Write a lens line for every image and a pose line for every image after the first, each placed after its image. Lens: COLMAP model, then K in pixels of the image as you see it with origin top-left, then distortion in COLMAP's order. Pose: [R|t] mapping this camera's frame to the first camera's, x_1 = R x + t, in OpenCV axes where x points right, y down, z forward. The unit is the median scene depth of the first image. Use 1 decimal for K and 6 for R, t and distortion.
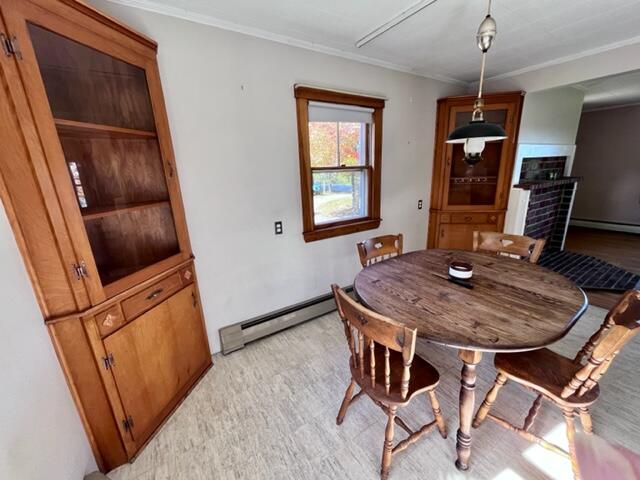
lens RADIAL K [[259.3, 0, 322.1], [0, 259.3, 237.0], [0, 0, 1]] dist [-0.000246, -0.000096]
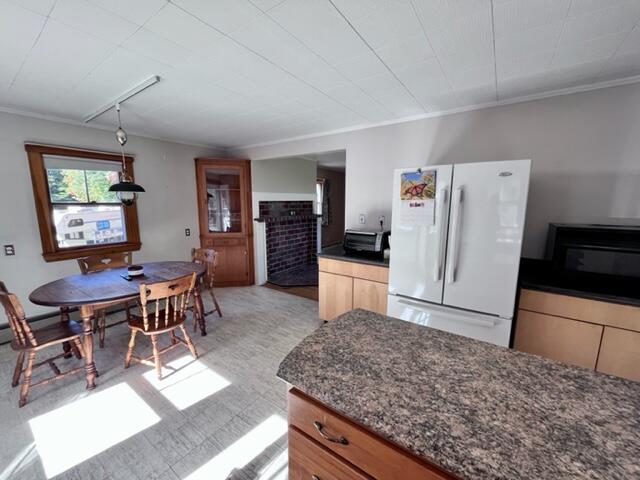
lens RADIAL K [[259.3, 0, 318.9], [0, 259.3, 243.1], [0, 0, 1]] dist [-0.000246, -0.000096]
pose [[0.928222, -0.023022, 0.371313, 0.545511], [0.061652, 0.993802, -0.092502, 0.099943], [-0.366882, 0.108755, 0.923888, -0.502399]]
